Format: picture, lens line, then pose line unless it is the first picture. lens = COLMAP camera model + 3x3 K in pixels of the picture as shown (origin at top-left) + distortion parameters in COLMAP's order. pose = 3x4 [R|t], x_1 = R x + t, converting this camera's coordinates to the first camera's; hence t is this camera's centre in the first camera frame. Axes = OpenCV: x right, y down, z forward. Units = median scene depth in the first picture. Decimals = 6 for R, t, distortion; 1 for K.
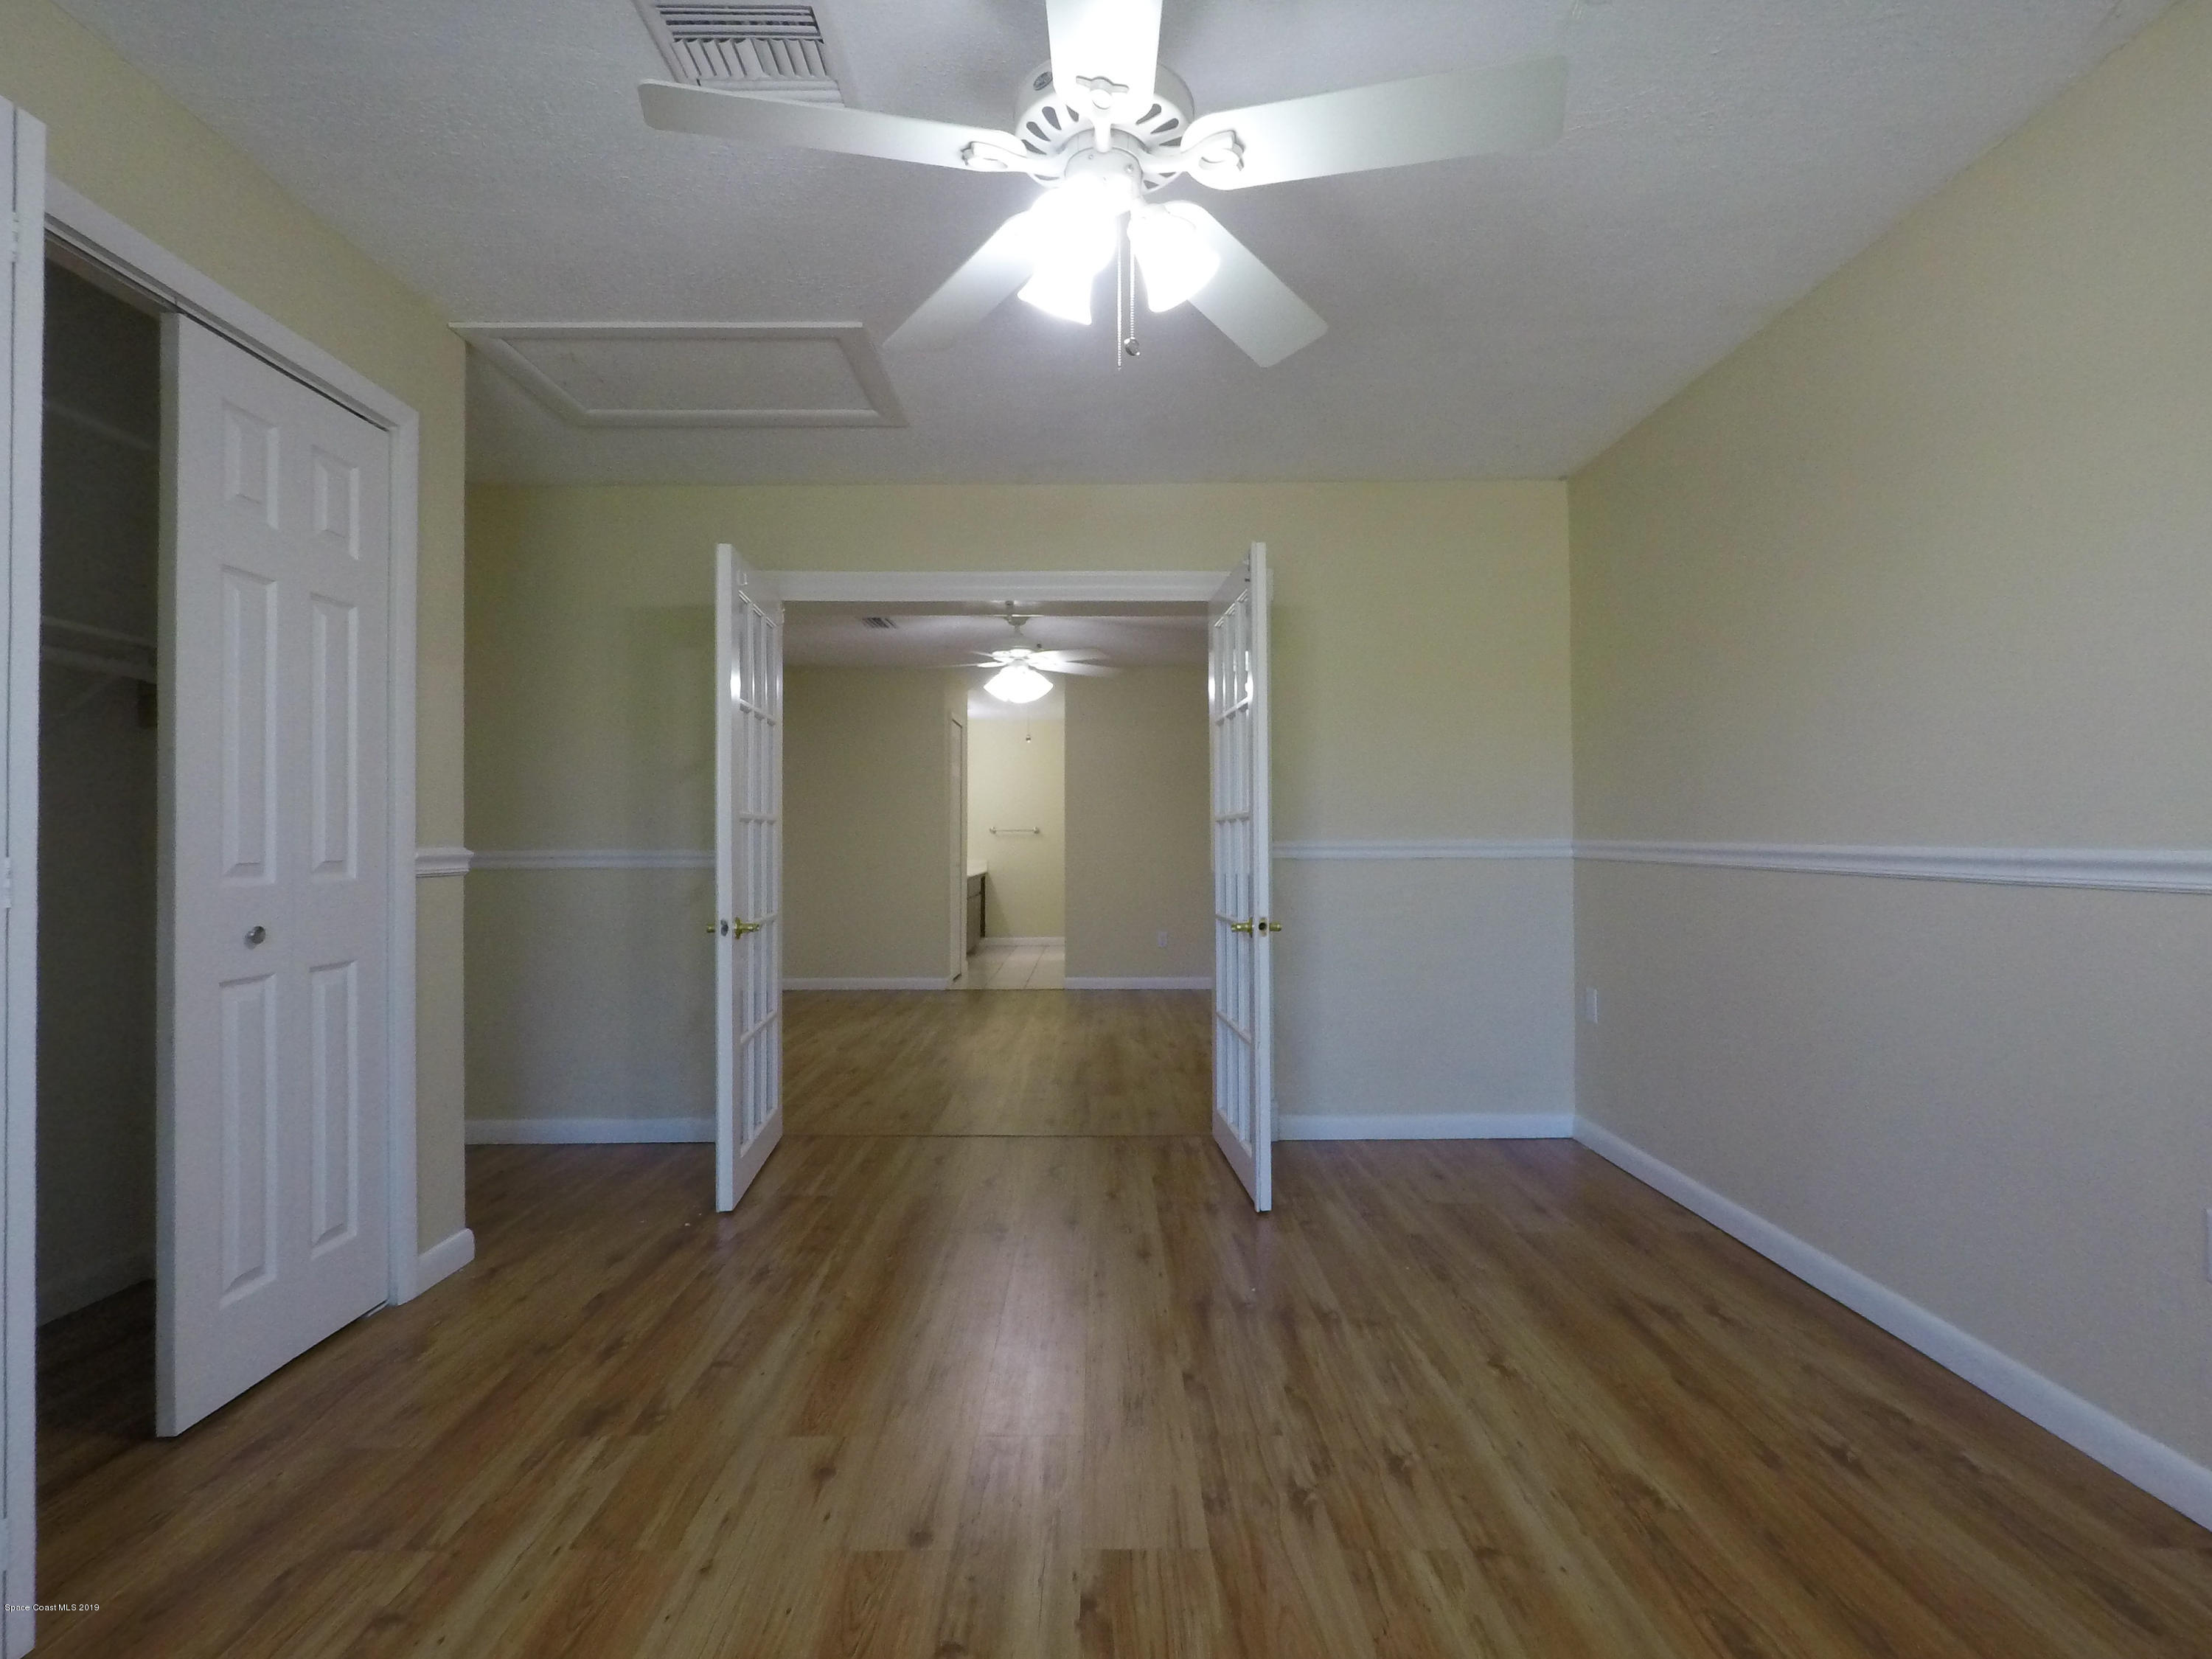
lens RADIAL K [[1121.0, 0, 1100.5], [0, 1121.0, 828.3], [0, 0, 1]] dist [-0.016798, 0.009887]
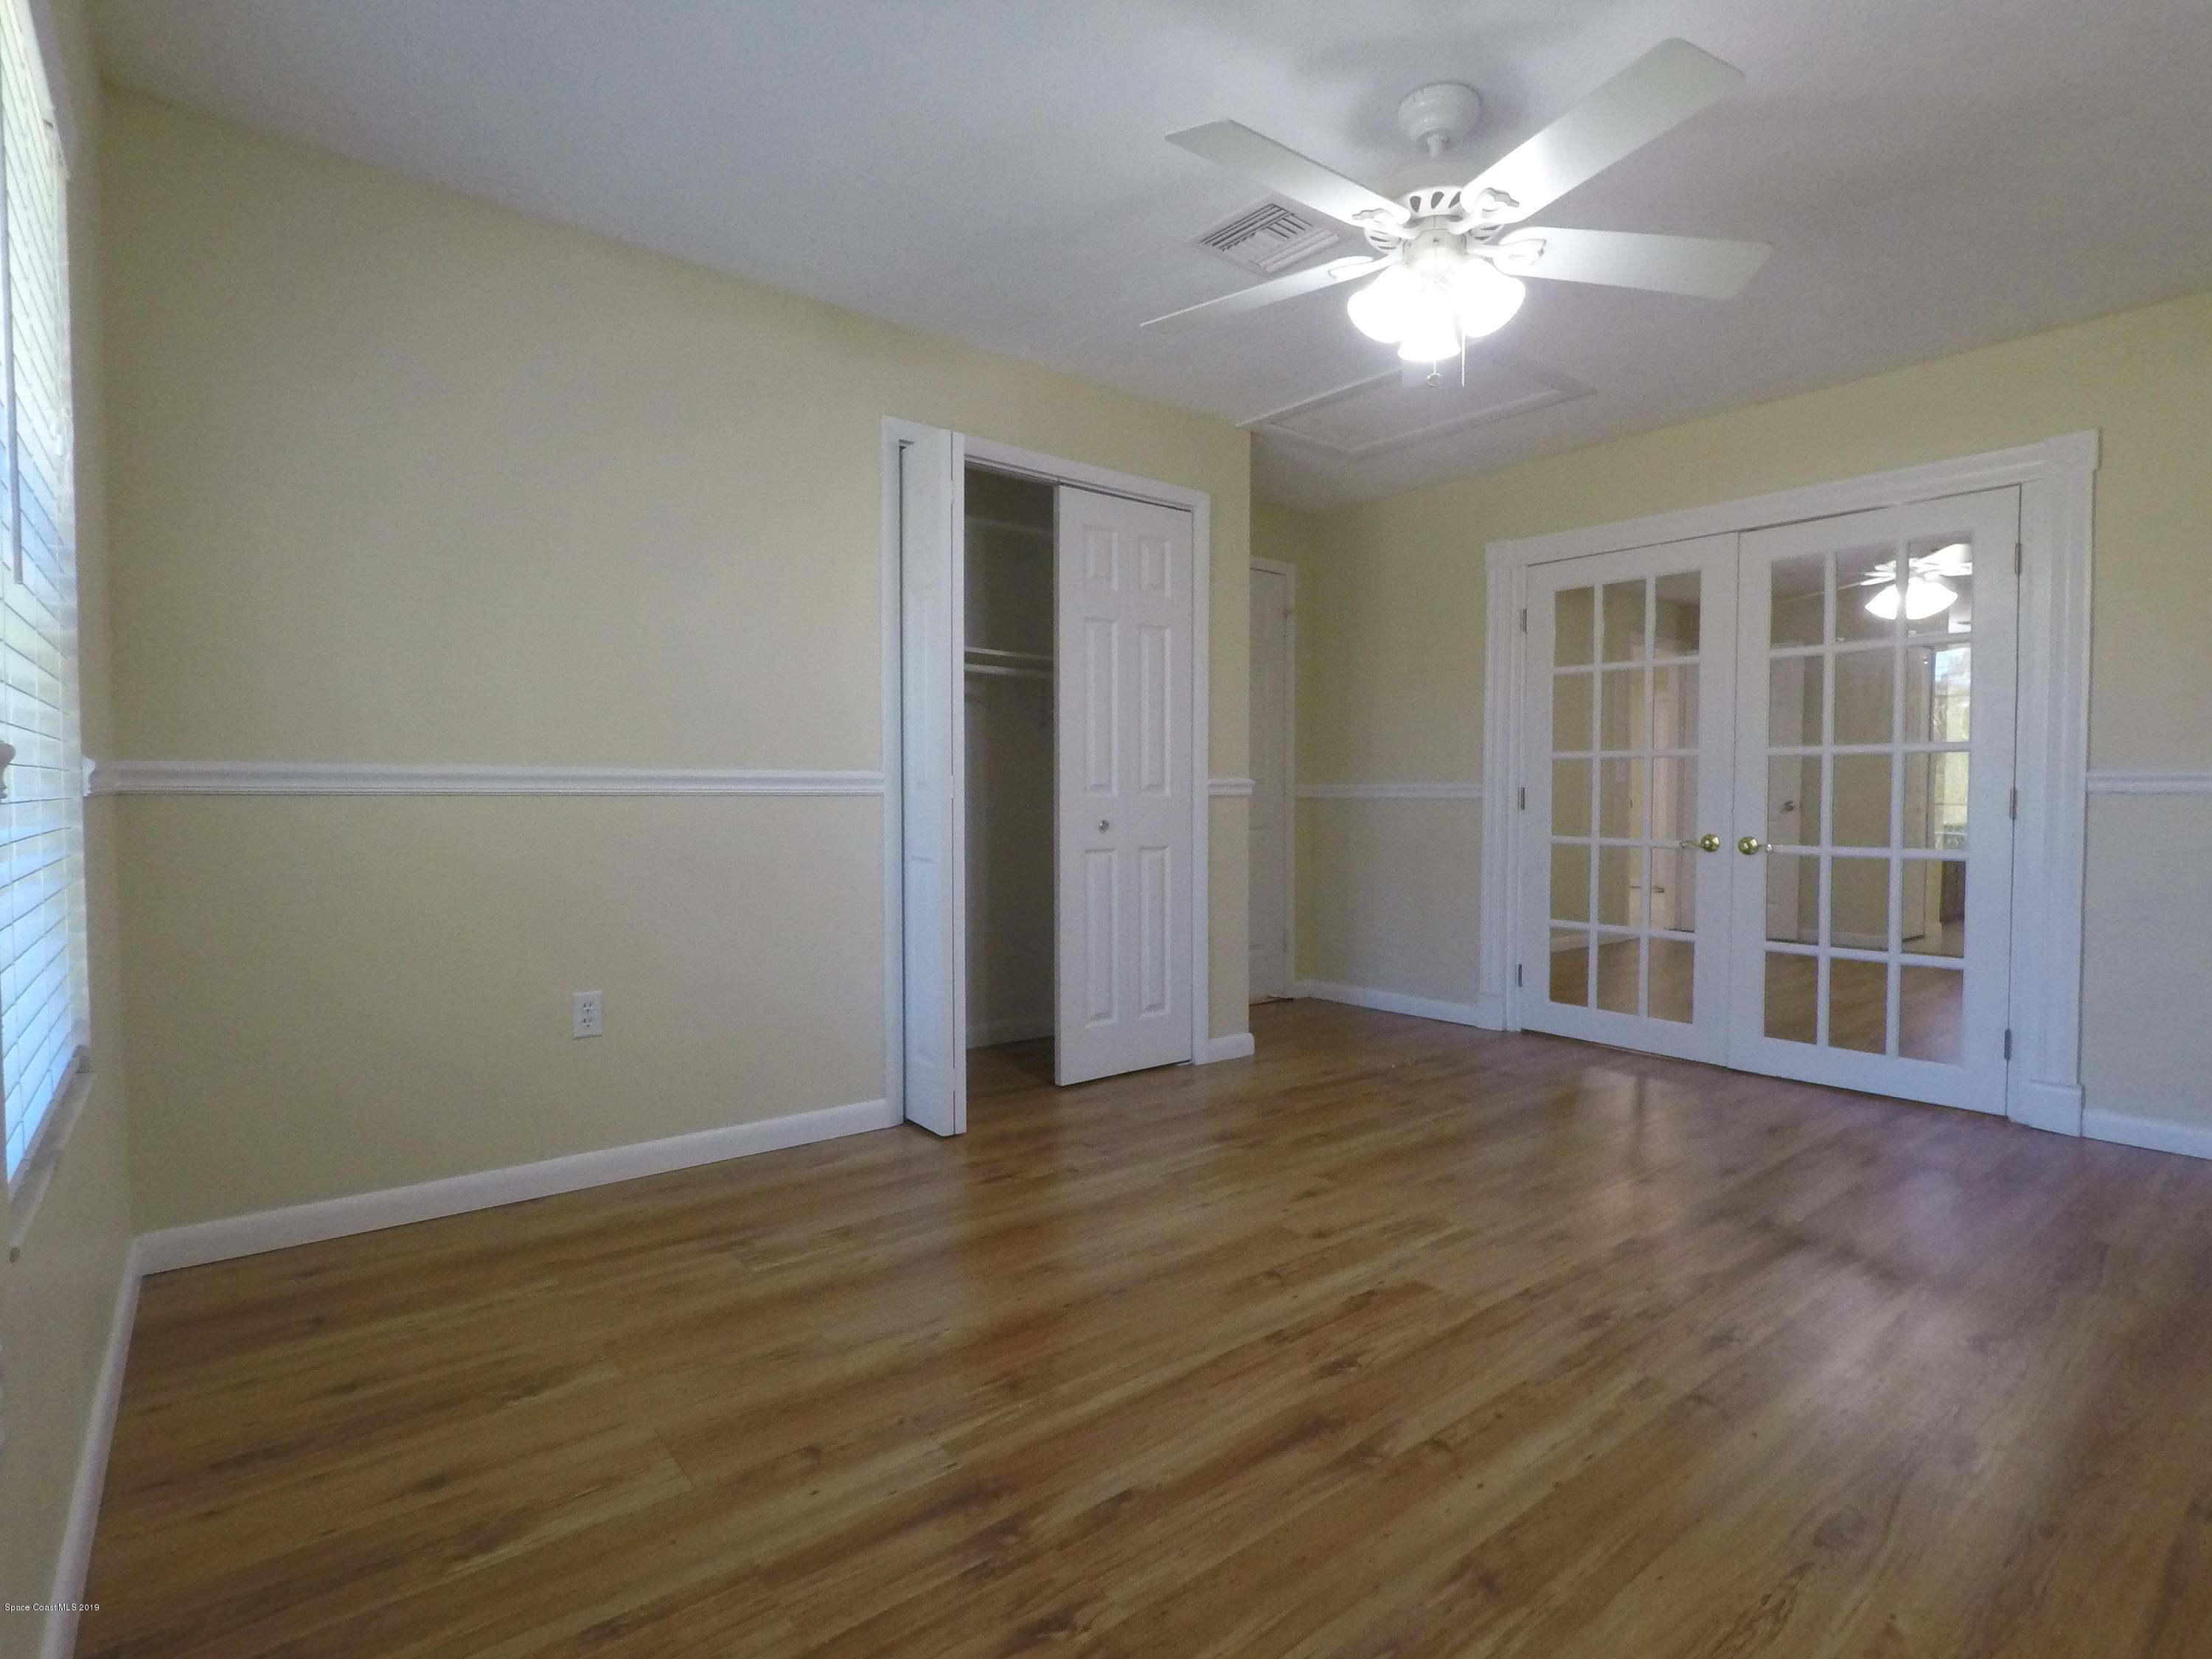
lens RADIAL K [[1121.0, 0, 1112.8], [0, 1121.0, 824.9], [0, 0, 1]] dist [-0.016798, 0.009887]
pose [[0.624752, 0.025864, -0.780395, 0.634362], [0.007318, 0.999213, 0.038975, 0.026513], [0.780789, -0.030061, 0.624072, -0.096531]]
